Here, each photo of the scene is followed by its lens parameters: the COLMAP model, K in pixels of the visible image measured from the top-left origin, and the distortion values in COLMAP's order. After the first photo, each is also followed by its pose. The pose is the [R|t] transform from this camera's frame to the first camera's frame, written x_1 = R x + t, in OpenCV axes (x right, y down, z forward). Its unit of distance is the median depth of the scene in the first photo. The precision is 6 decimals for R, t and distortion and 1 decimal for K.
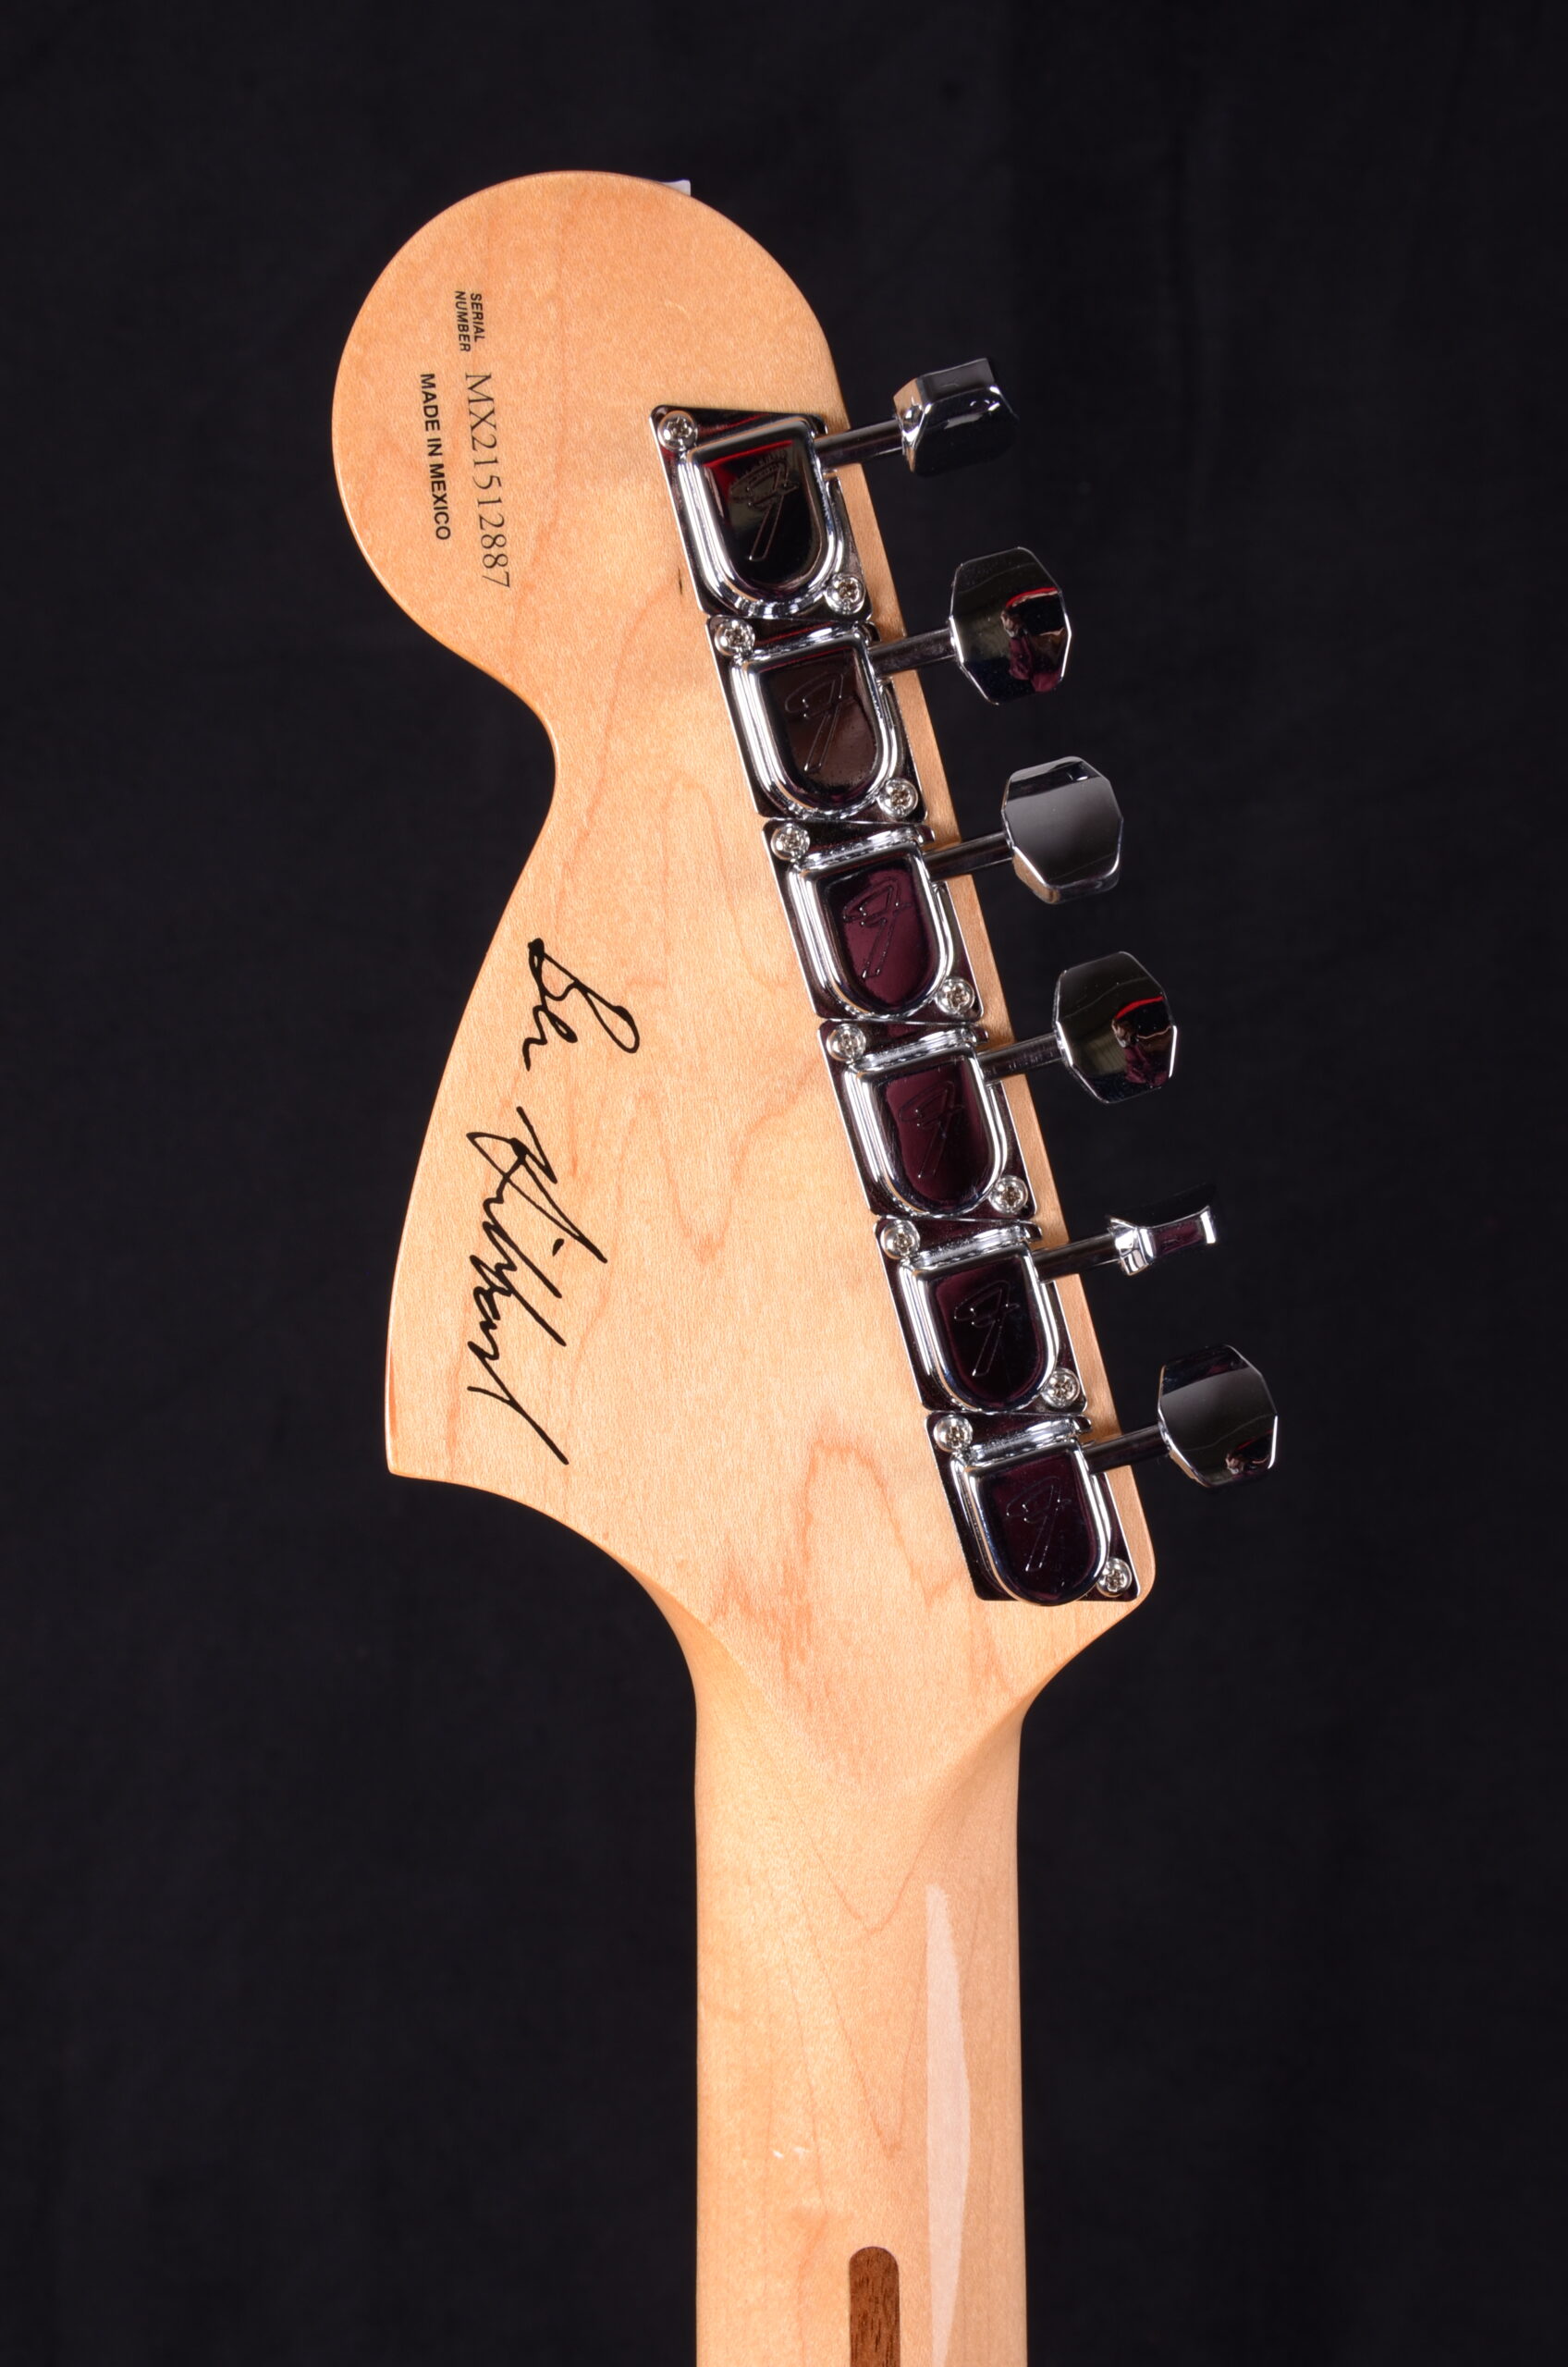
lens RADIAL K [[3564.0, 0, 763.2], [0, 3564.0, 1241.5], [0, 0, 1]] dist [0.102644, 0.000000]
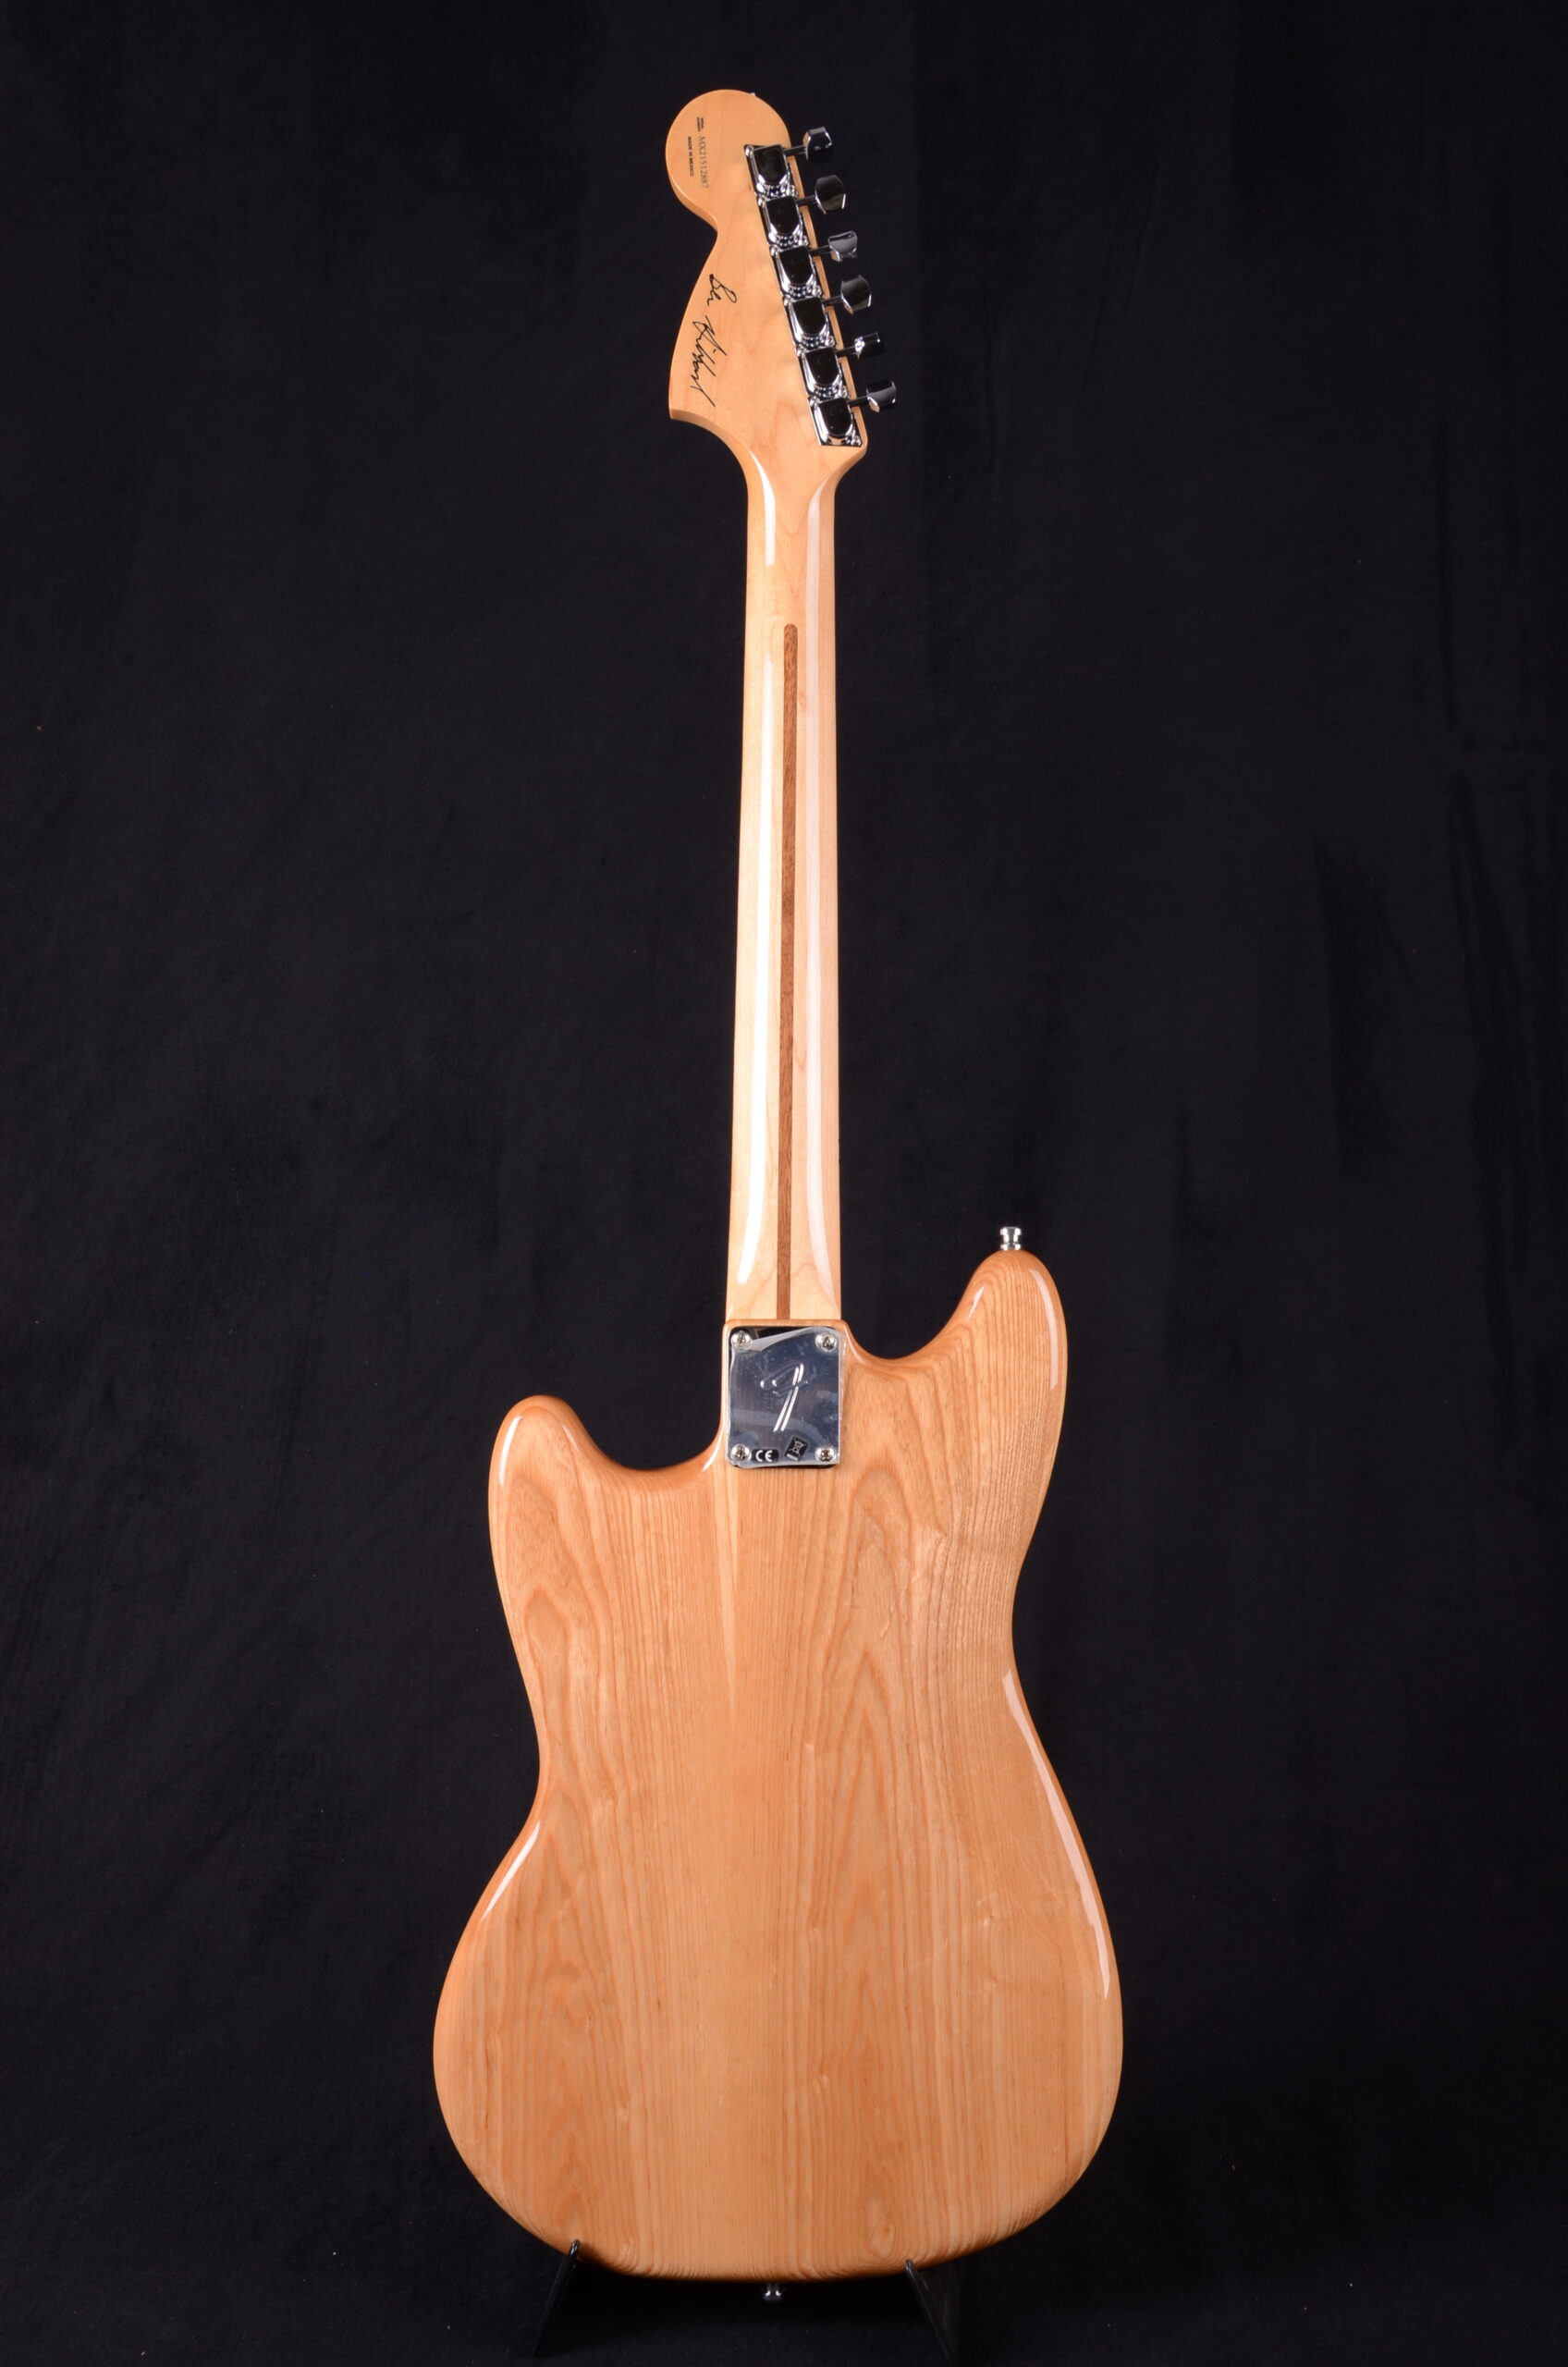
lens RADIAL K [[2566.6, 0, 790.7], [0, 2566.6, 1187.8], [0, 0, 1]] dist [-0.016574, 0.000000]
pose [[0.998915, 0.020676, -0.041737, 0.163211], [-0.026661, 0.988574, -0.148359, 1.331183], [0.038193, 0.149311, 0.988052, -1.647439]]
